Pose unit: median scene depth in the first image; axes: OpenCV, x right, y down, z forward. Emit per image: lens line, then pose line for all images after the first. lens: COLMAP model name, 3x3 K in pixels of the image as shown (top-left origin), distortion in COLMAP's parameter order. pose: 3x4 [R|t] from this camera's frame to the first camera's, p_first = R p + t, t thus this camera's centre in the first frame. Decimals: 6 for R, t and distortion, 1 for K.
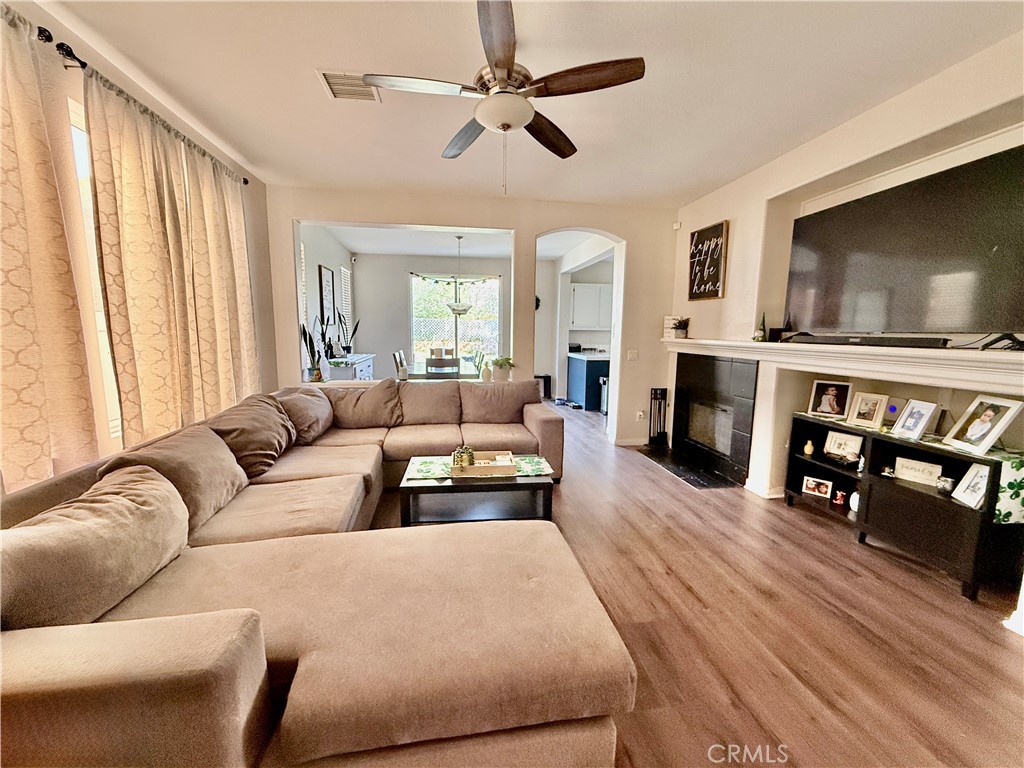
lens RADIAL K [[406.7, 0, 508.3], [0, 406.7, 384.4], [0, 0, 1]] dist [-0.002518, 0.000338]
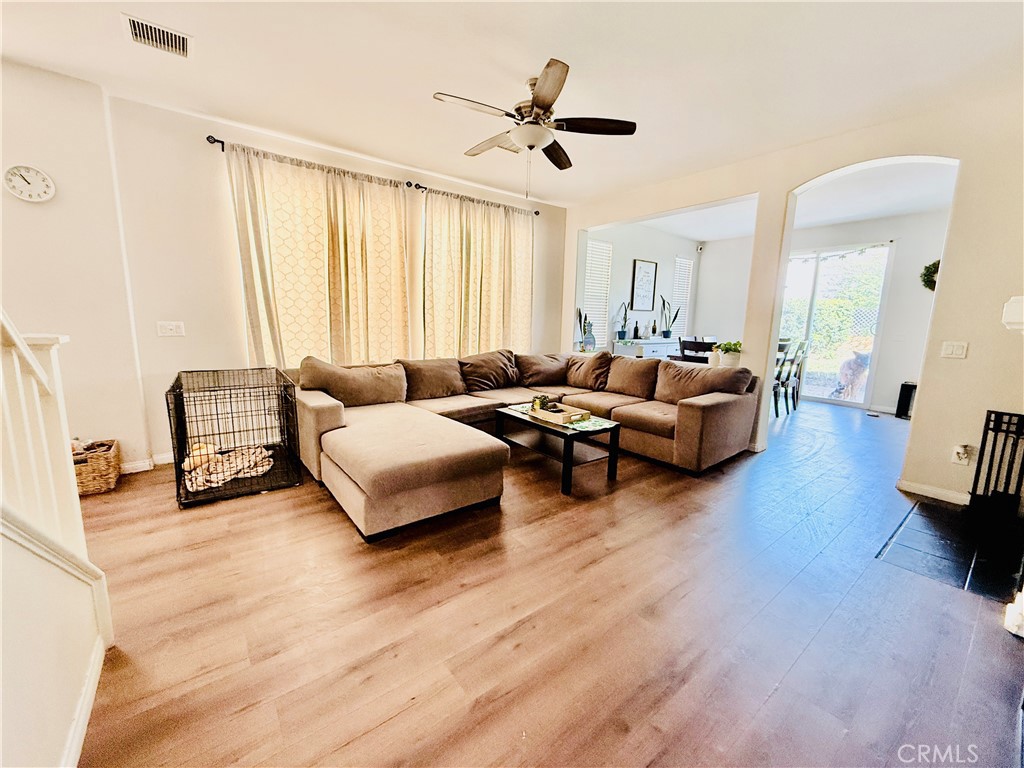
lens RADIAL K [[406.7, 0, 510.1], [0, 406.7, 383.7], [0, 0, 1]] dist [-0.002518, 0.000338]
pose [[0.486077, 0.139029, -0.862786, 0.694355], [-0.130361, 0.987754, 0.085723, 0.015736], [0.864139, 0.070805, 0.498248, 0.191942]]
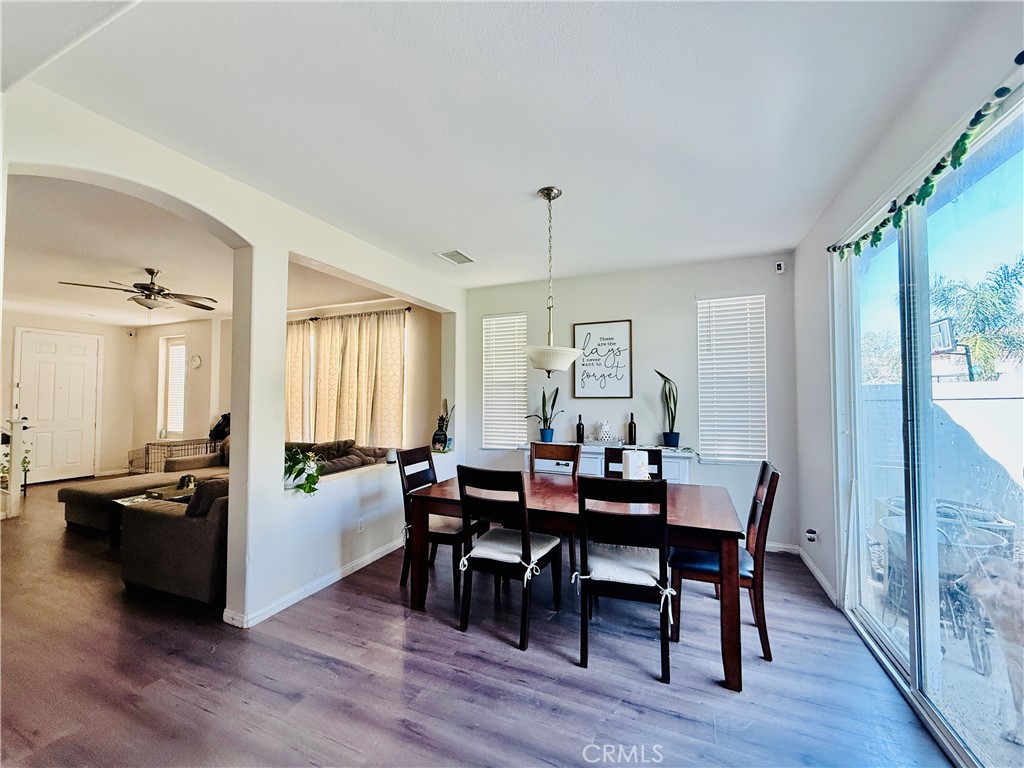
lens RADIAL K [[406.7, 0, 510.5], [0, 406.7, 382.9], [0, 0, 1]] dist [-0.002518, 0.000338]
pose [[-0.522844, -0.038197, -0.851572, 0.453990], [-0.116948, 0.992763, 0.027273, -0.298476], [0.844368, 0.113849, -0.523528, 2.127806]]
